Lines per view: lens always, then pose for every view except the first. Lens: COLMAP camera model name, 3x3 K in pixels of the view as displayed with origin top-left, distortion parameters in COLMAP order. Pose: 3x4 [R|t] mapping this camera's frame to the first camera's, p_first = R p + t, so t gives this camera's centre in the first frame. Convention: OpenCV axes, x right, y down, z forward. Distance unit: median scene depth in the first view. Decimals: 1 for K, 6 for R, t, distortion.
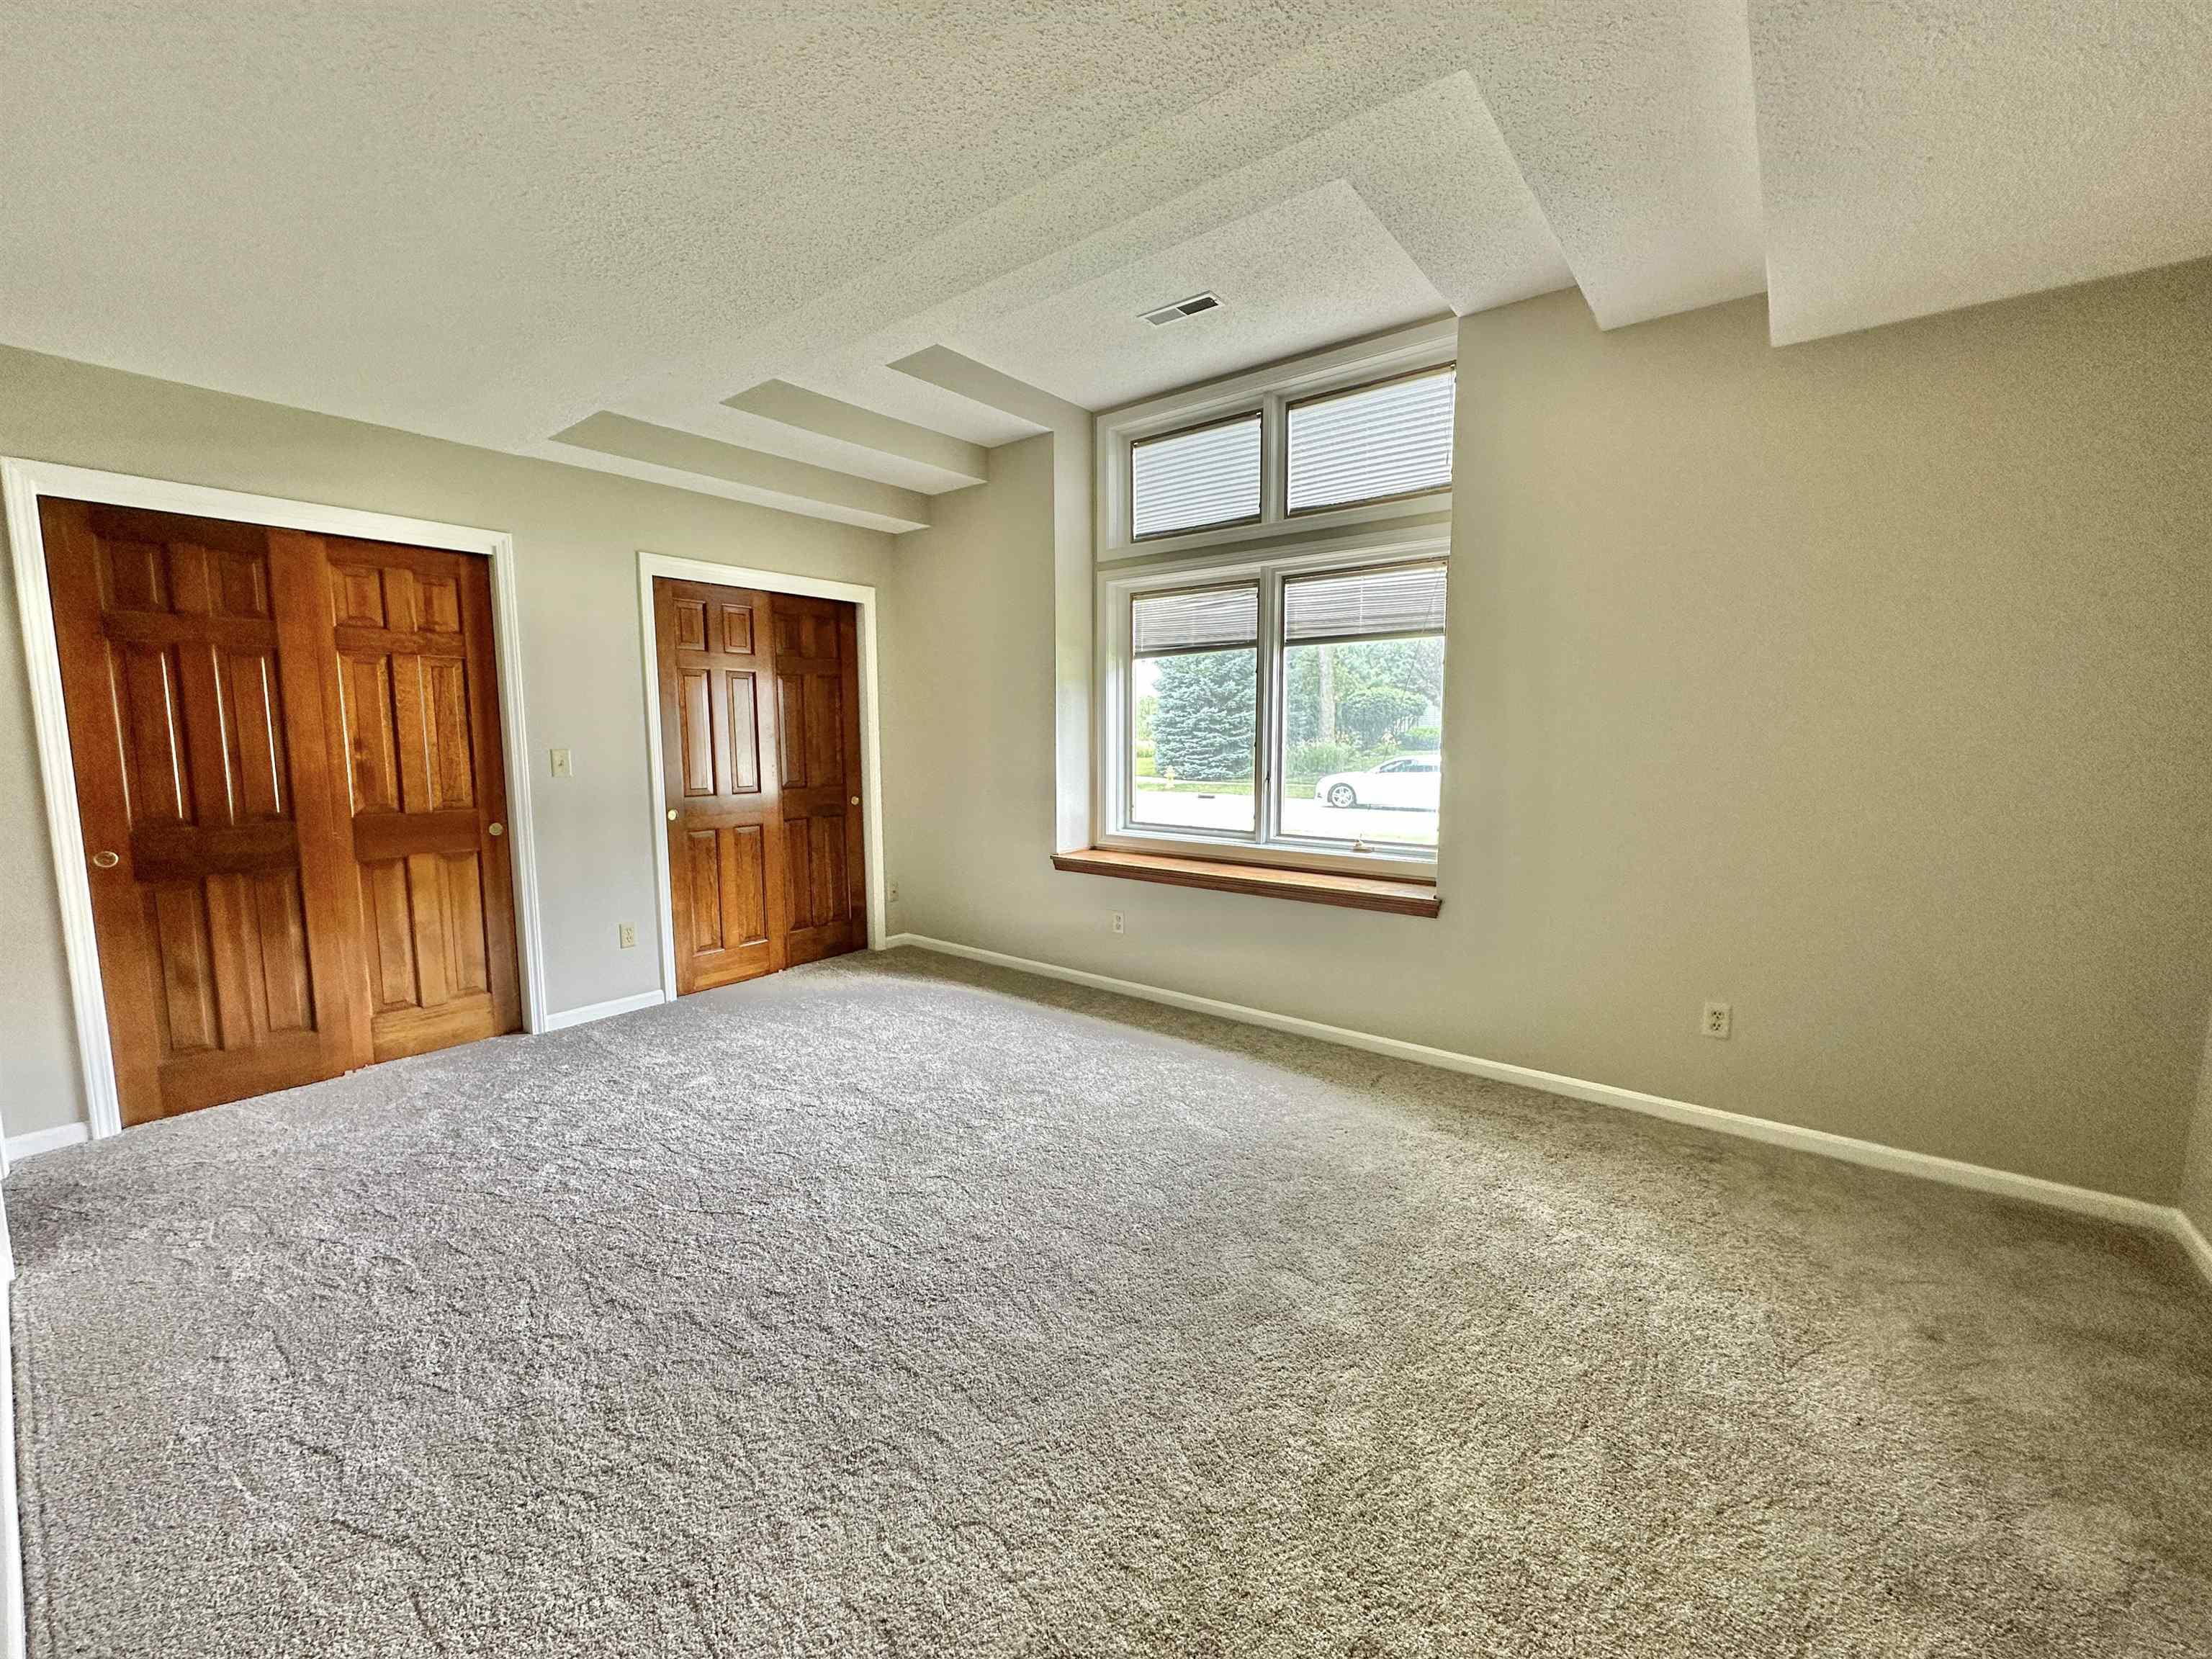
lens RADIAL K [[881.8, 0, 1108.5], [0, 881.8, 828.0], [0, 0, 1]] dist [-0.002945, 0.000204]
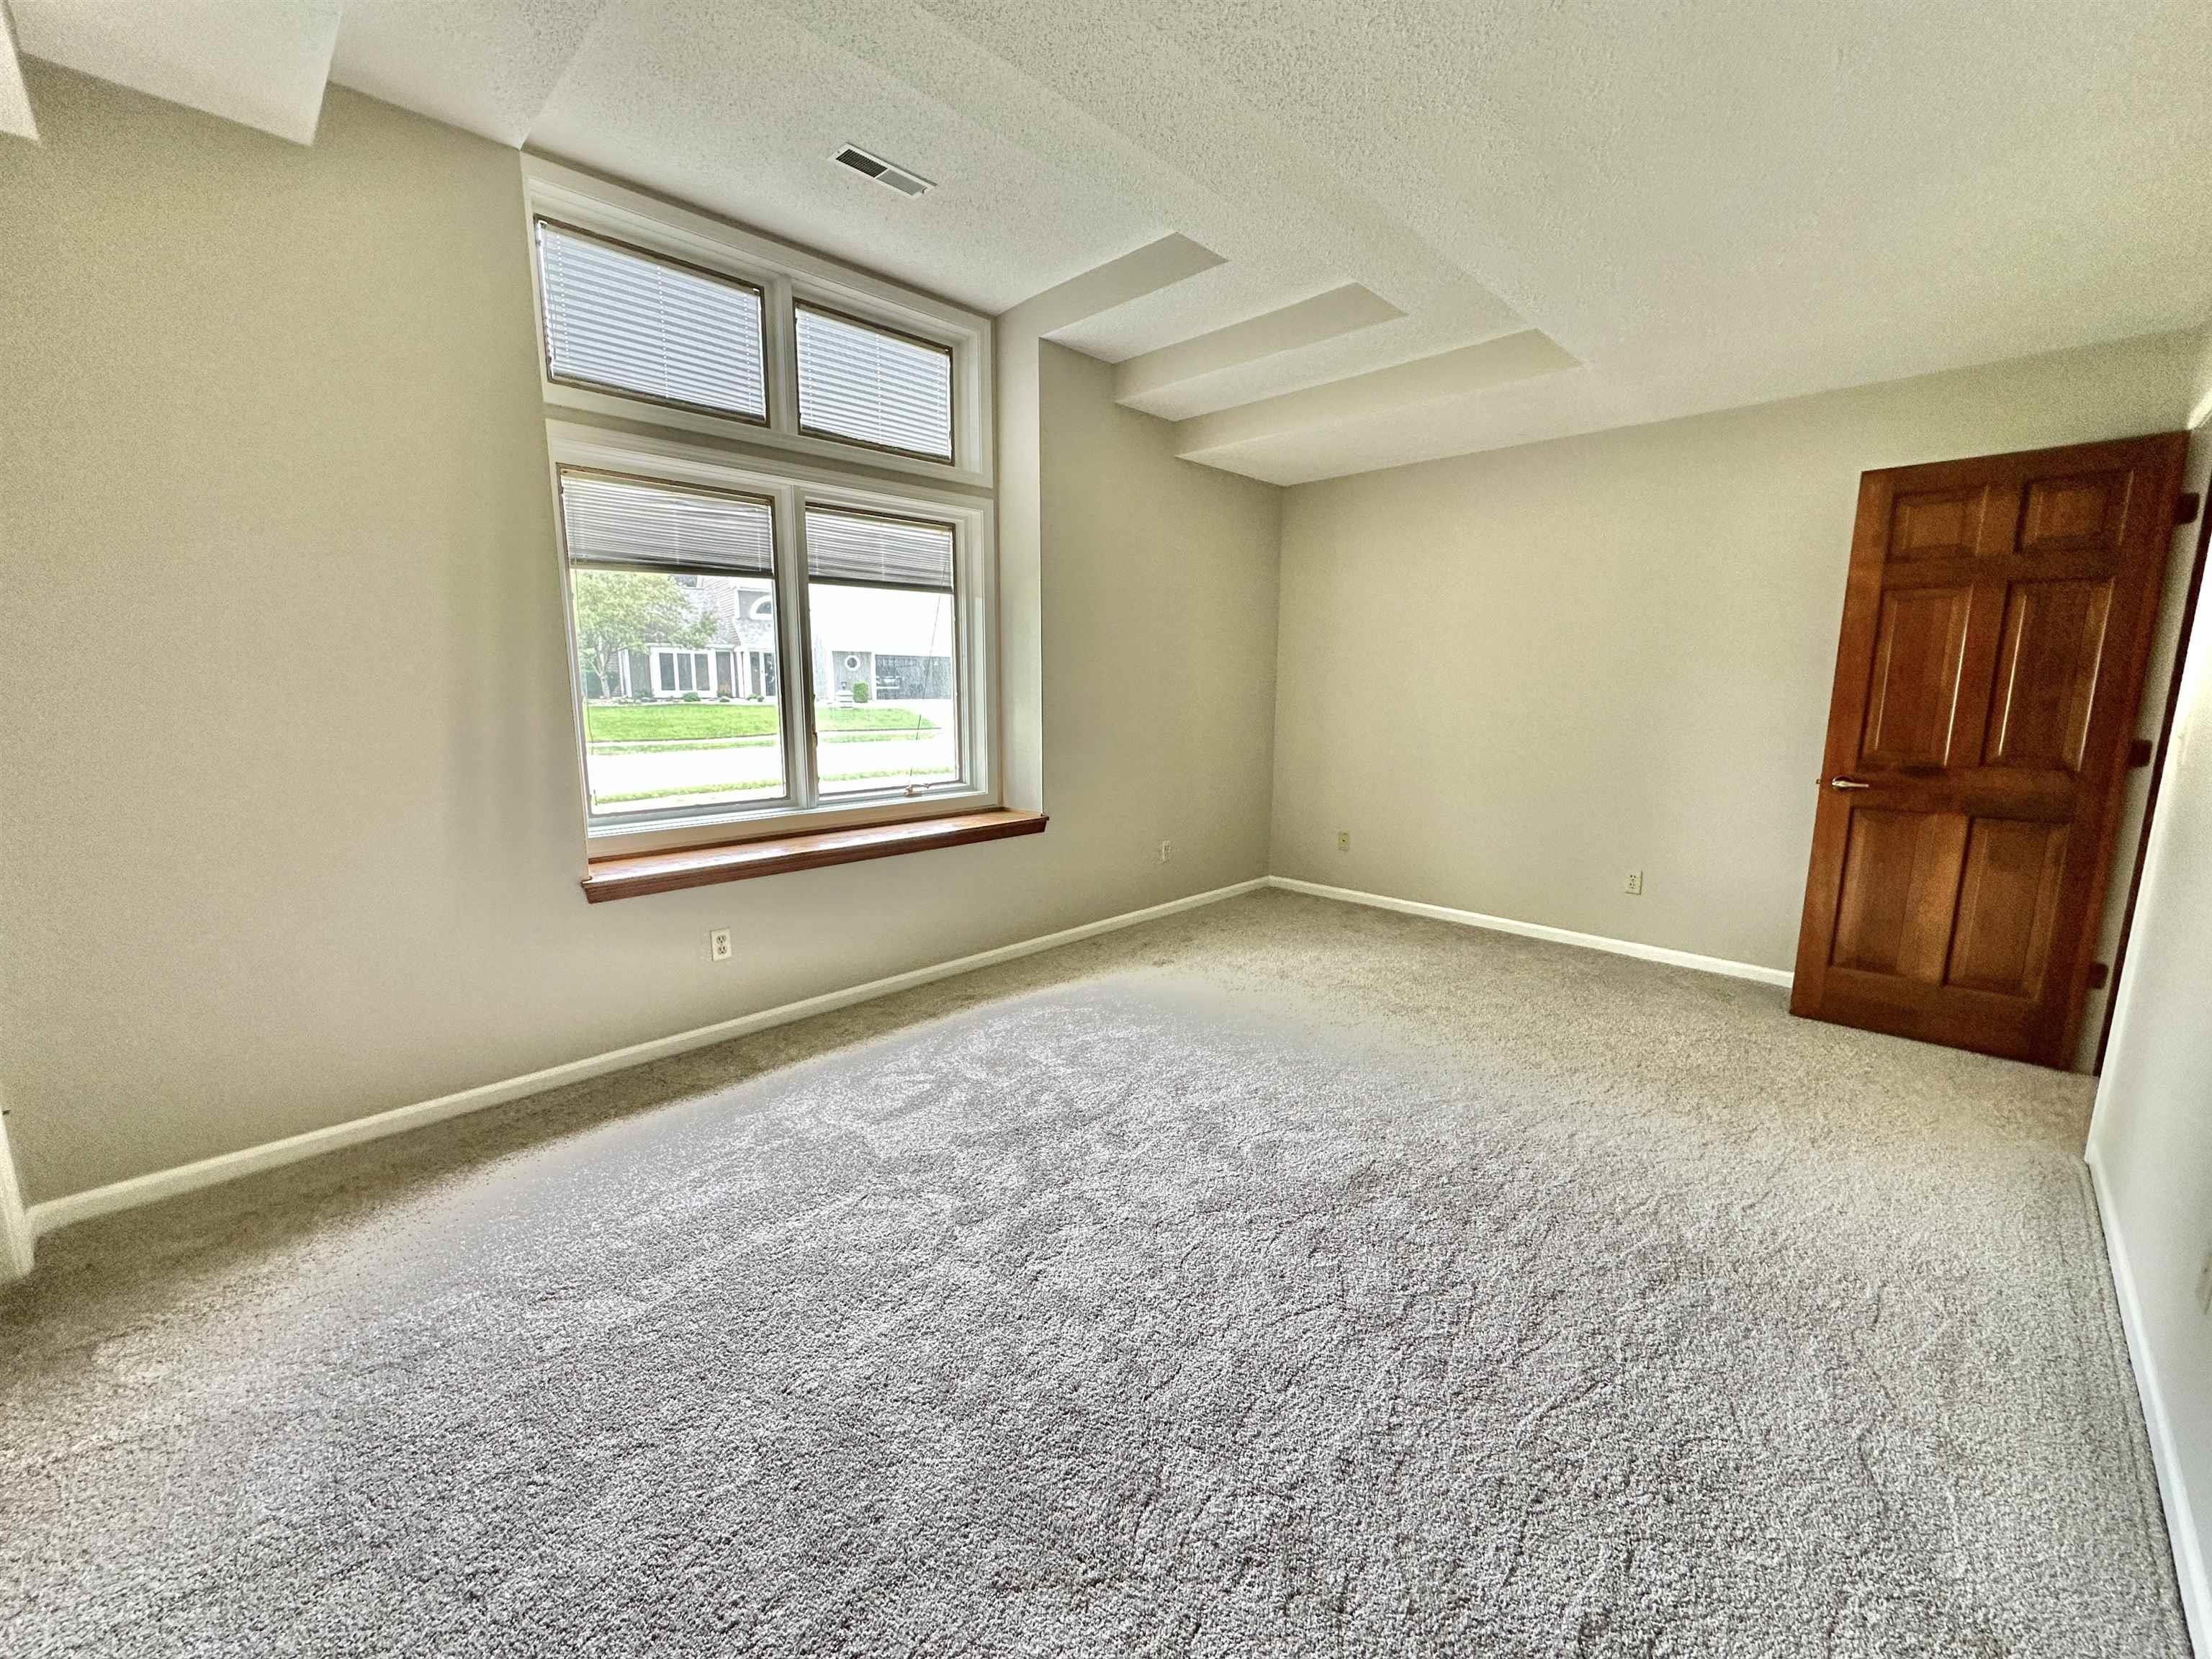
lens RADIAL K [[881.8, 0, 1108.5], [0, 881.8, 828.0], [0, 0, 1]] dist [-0.002945, 0.000204]
pose [[0.110988, -0.162652, 0.980421, -0.688456], [0.108290, 0.982622, 0.150758, -0.065618], [-0.987904, 0.089437, 0.126673, 0.622105]]
